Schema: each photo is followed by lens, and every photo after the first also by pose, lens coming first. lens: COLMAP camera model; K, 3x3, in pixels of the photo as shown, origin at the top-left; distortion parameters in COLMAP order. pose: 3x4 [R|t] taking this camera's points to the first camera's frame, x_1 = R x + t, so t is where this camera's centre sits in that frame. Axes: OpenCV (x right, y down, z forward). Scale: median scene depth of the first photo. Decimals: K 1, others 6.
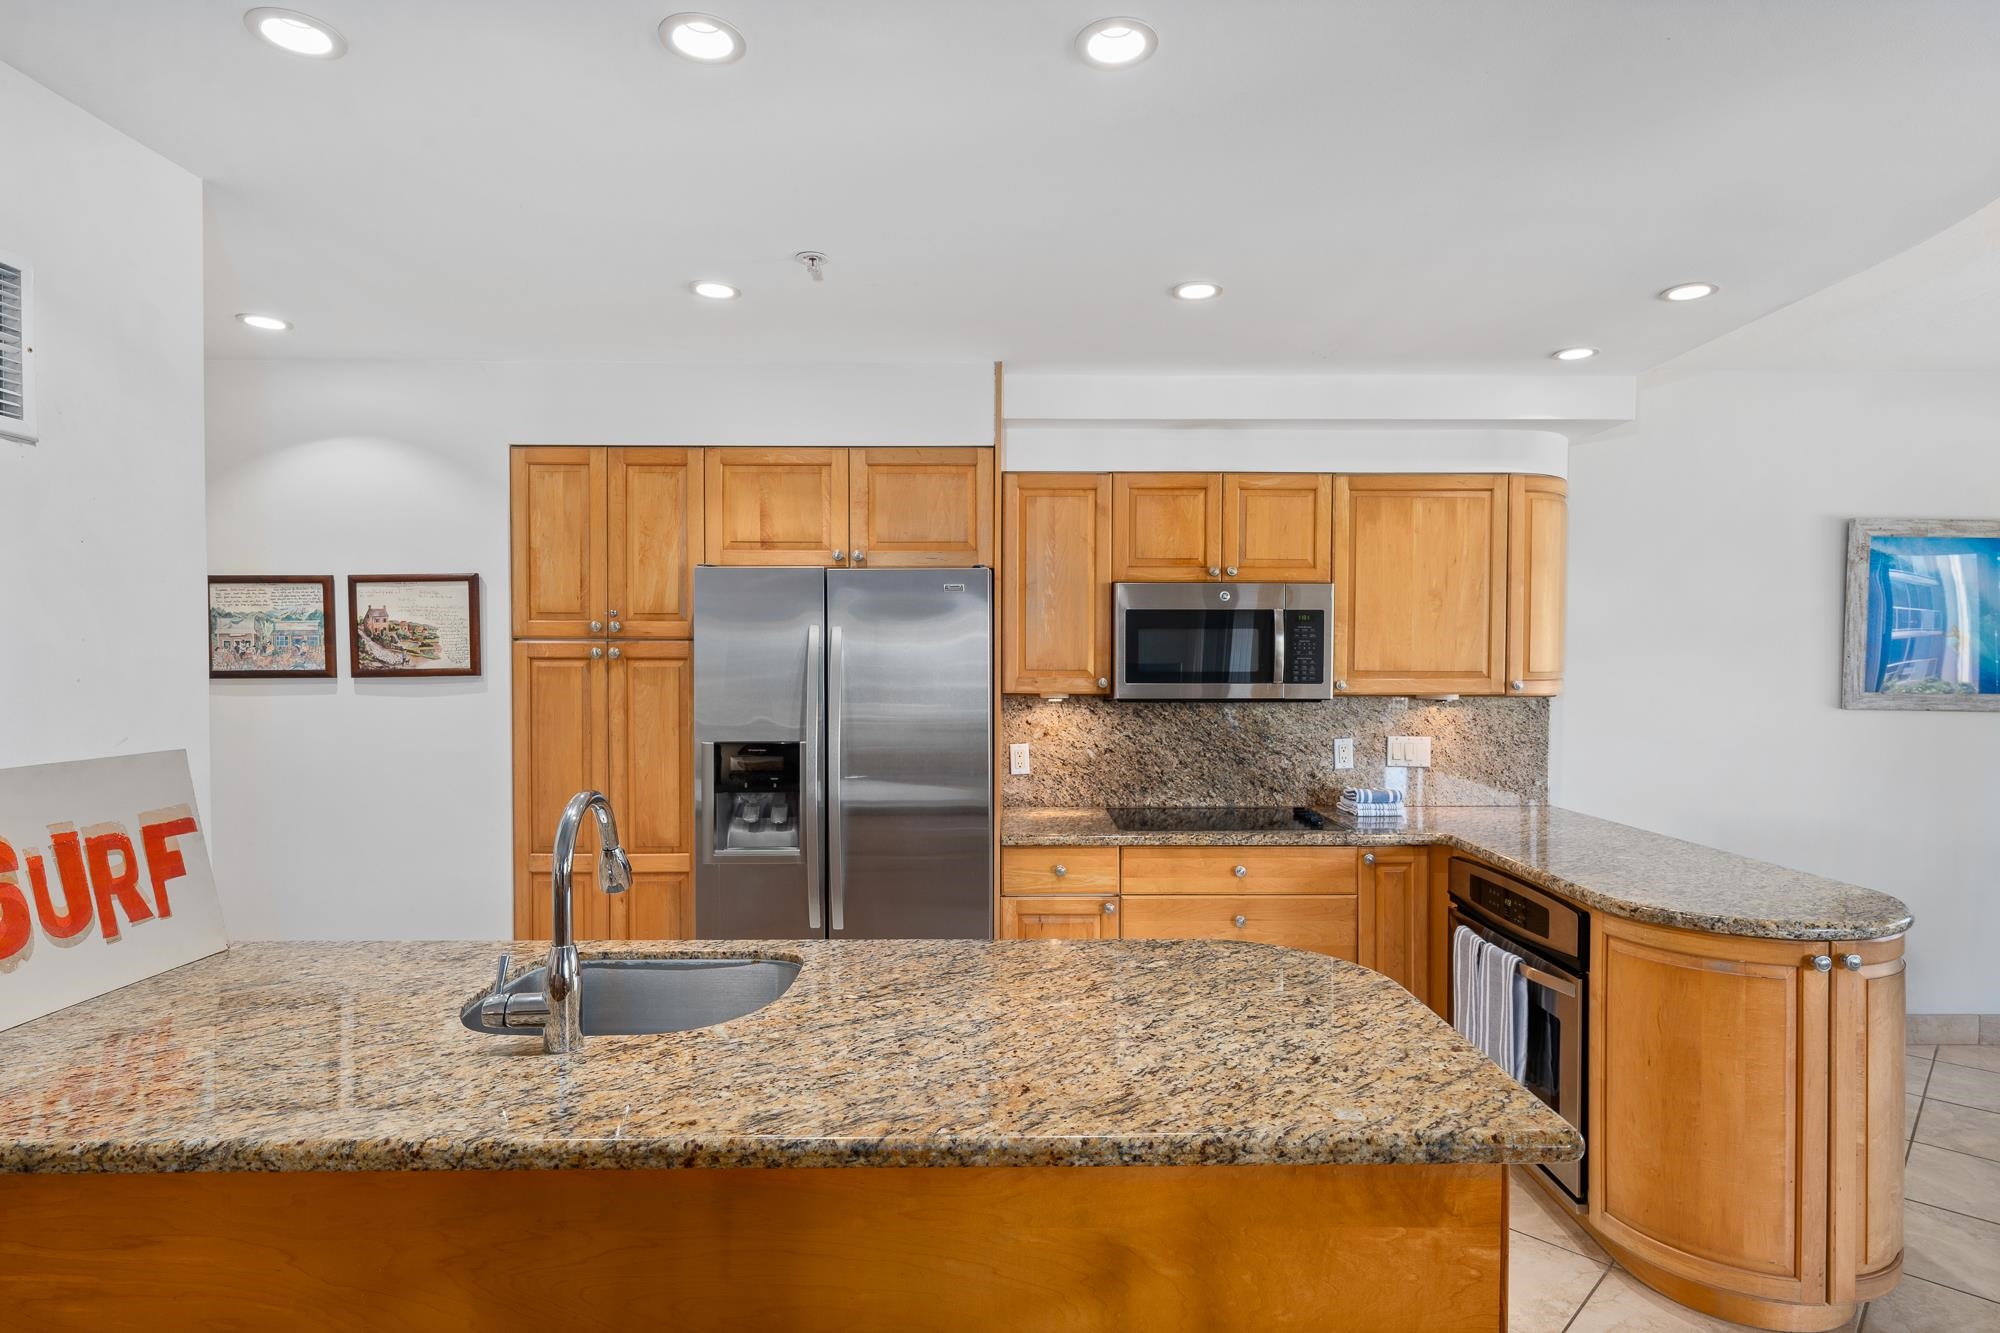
lens RADIAL K [[1030.4, 0, 1027.8], [0, 1030.4, 685.0], [0, 0, 1]] dist [0.004297, 0.000224]
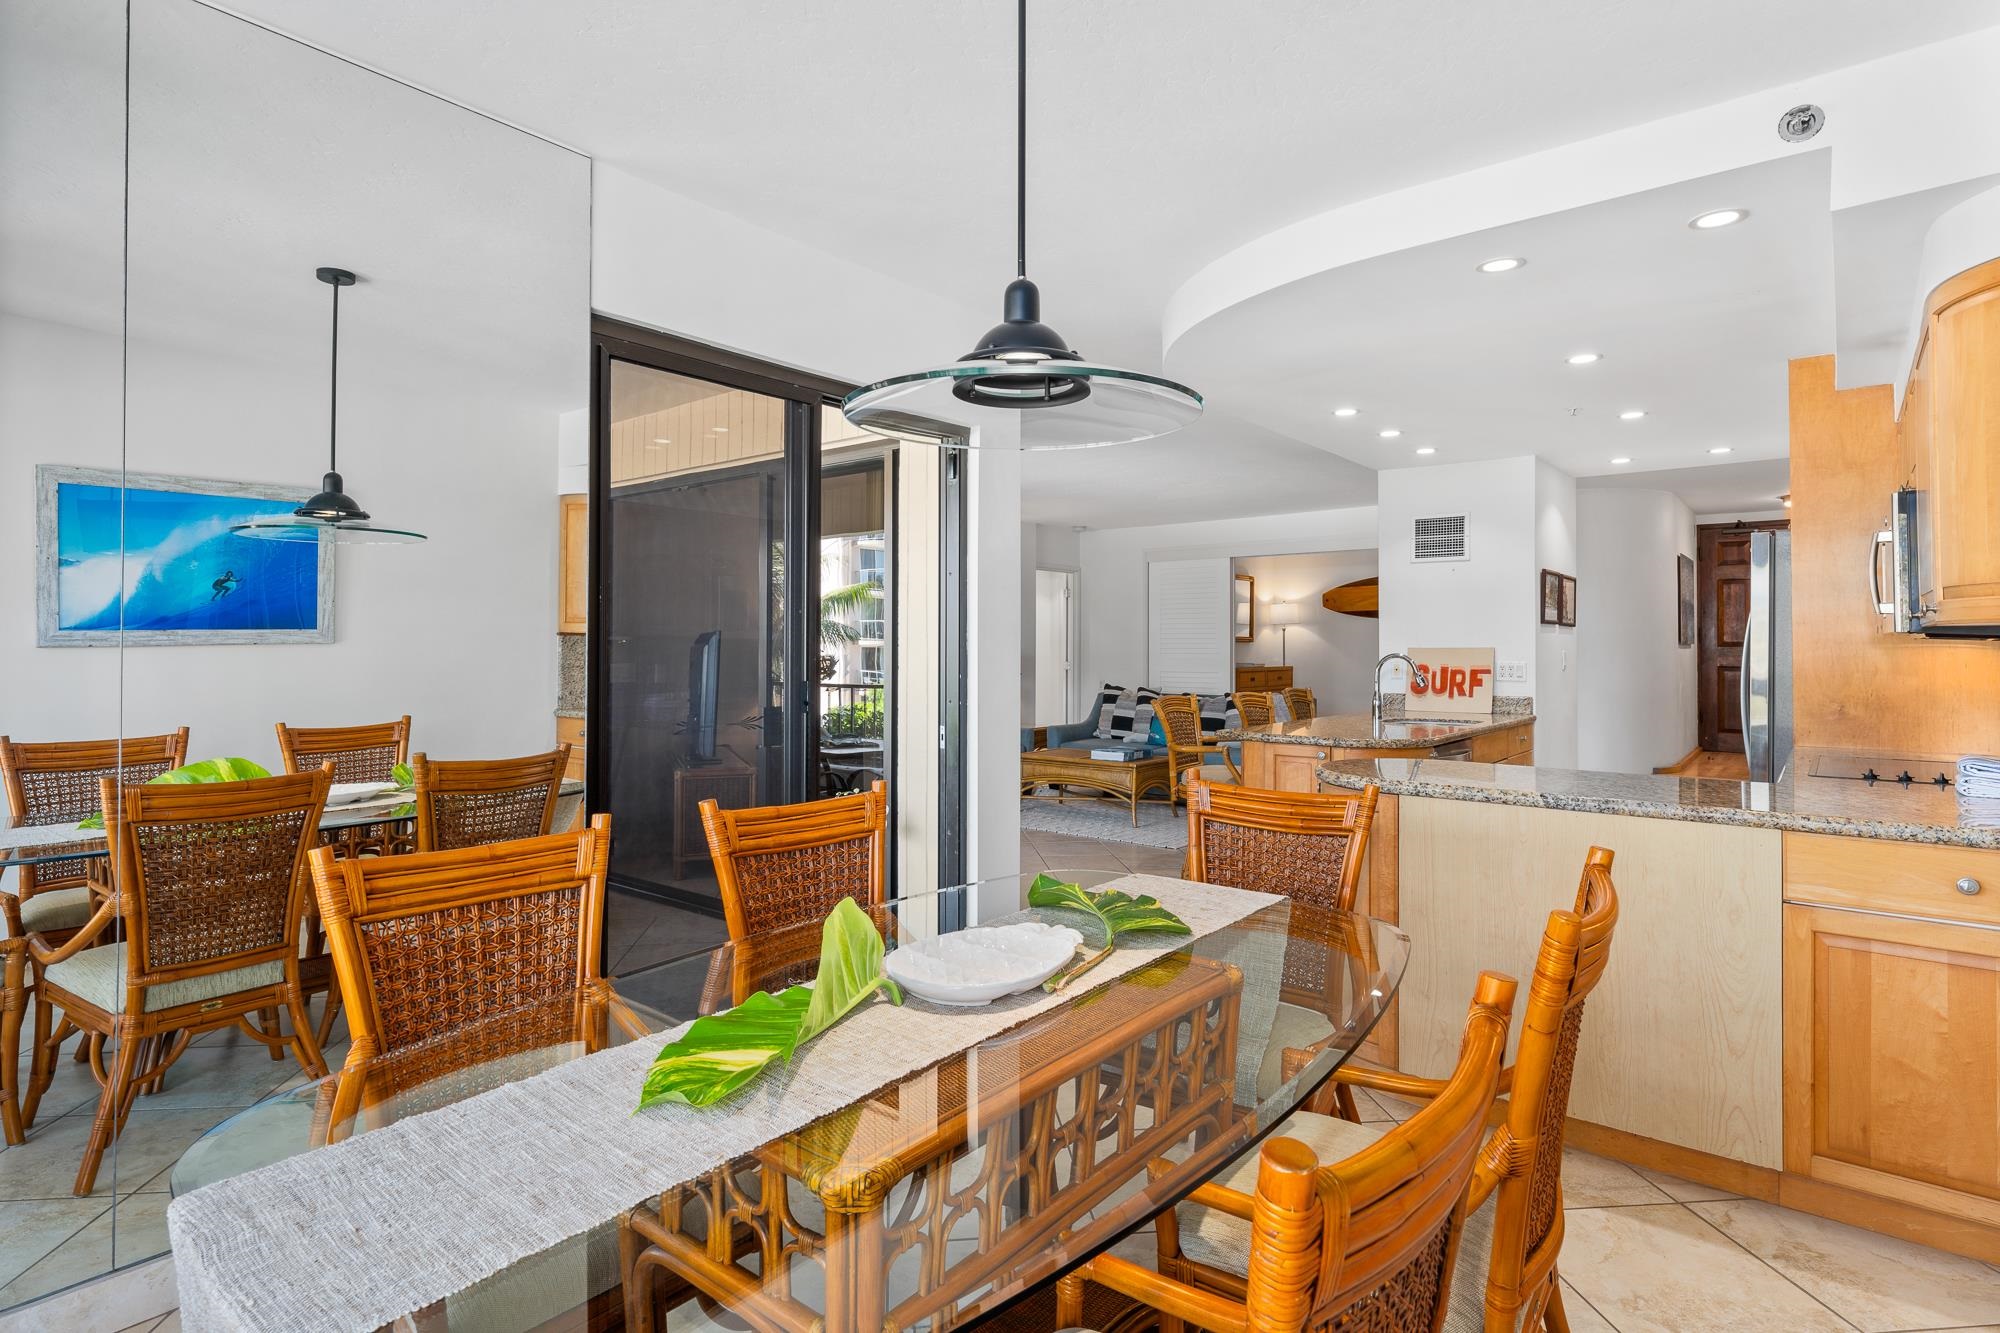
lens RADIAL K [[1013.4, 0, 987.1], [0, 1013.4, 642.7], [0, 0, 1]] dist [0.003028, 0.000950]
pose [[-0.642688, -0.002755, -0.766123, 1.493369], [-0.013603, 0.999877, 0.007816, 0.027666], [0.766008, 0.015444, -0.642646, 1.035767]]
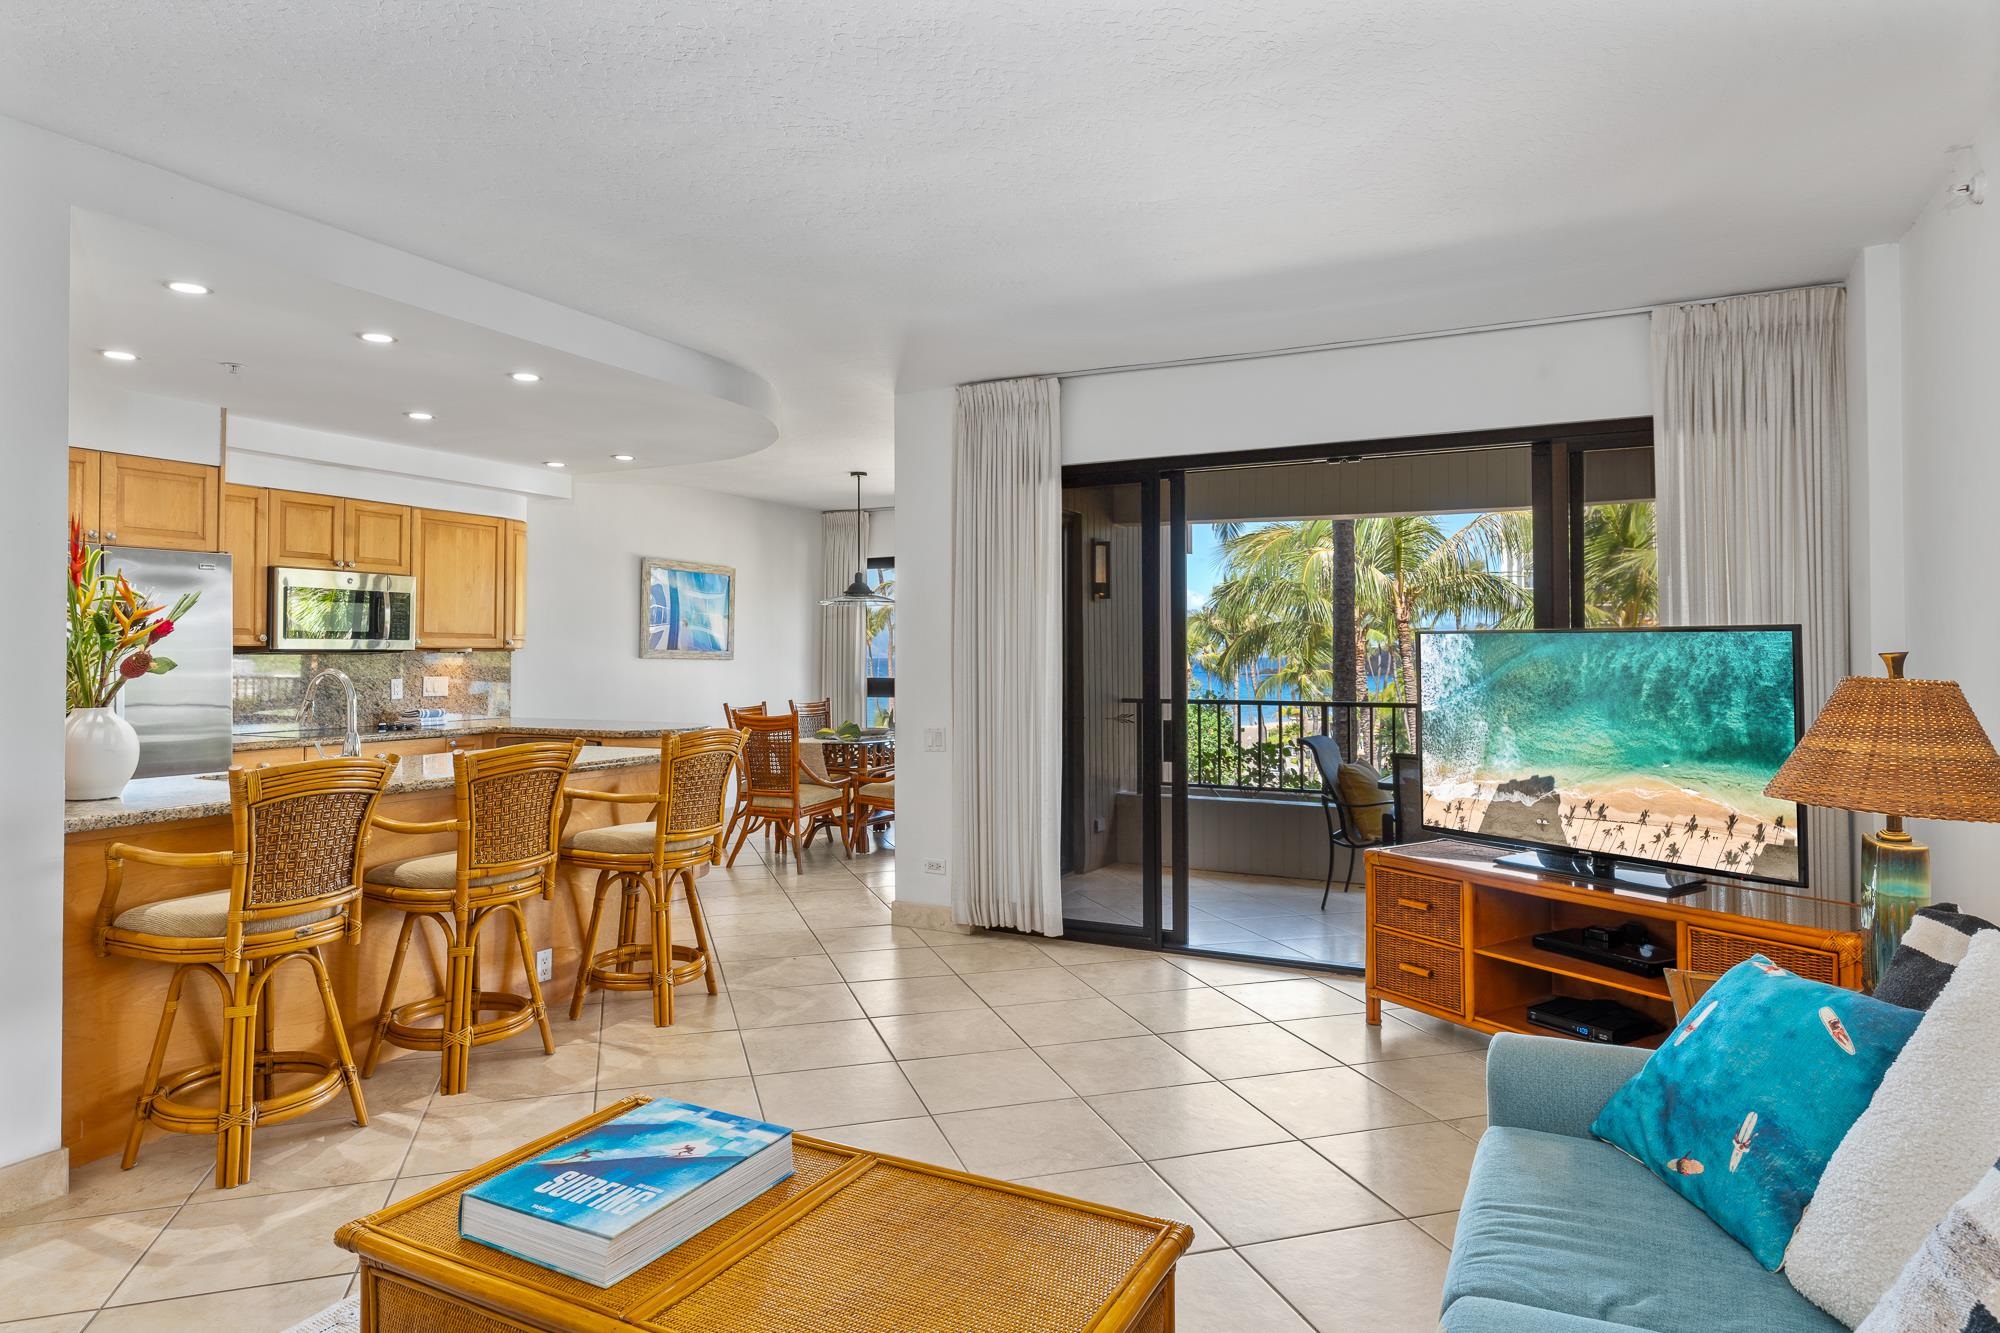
lens RADIAL K [[1167.2, 0, 994.9], [0, 1167.2, 631.7], [0, 0, 1]] dist [-0.004236, -0.001835]
pose [[0.466701, 0.017836, 0.884235, -0.934621], [0.019097, 0.999360, -0.030238, 0.060860], [-0.884209, 0.030998, 0.466062, -0.663696]]
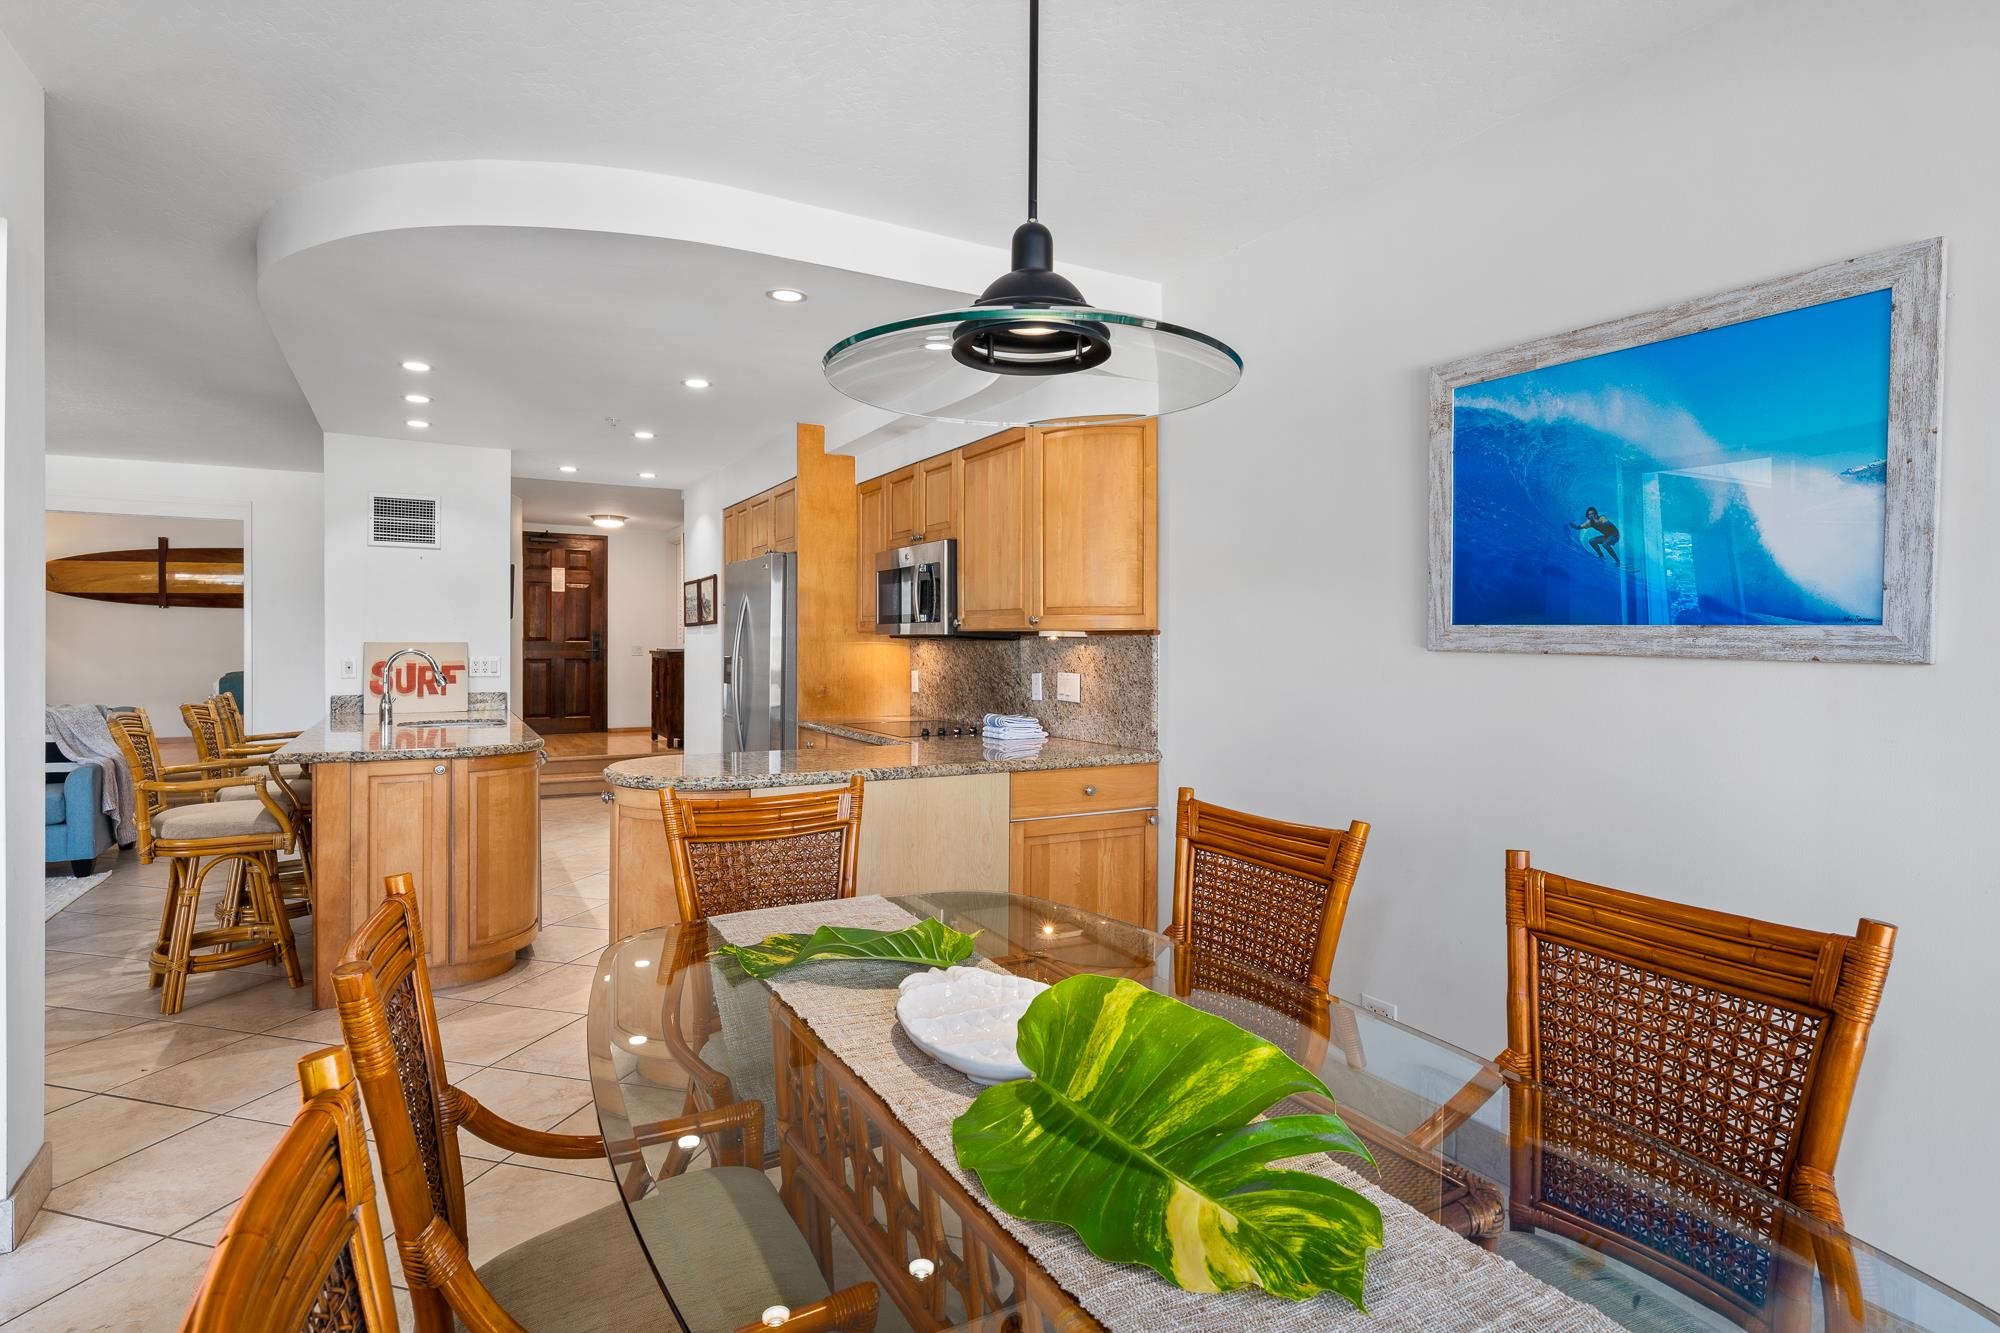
lens RADIAL K [[1013.4, 0, 987.1], [0, 1013.4, 642.7], [0, 0, 1]] dist [0.003028, 0.000950]
pose [[0.478569, 0.001257, -0.878049, 1.473142], [-0.021644, 0.999712, -0.010366, 0.037497], [0.877783, 0.023966, 0.478458, 0.511713]]
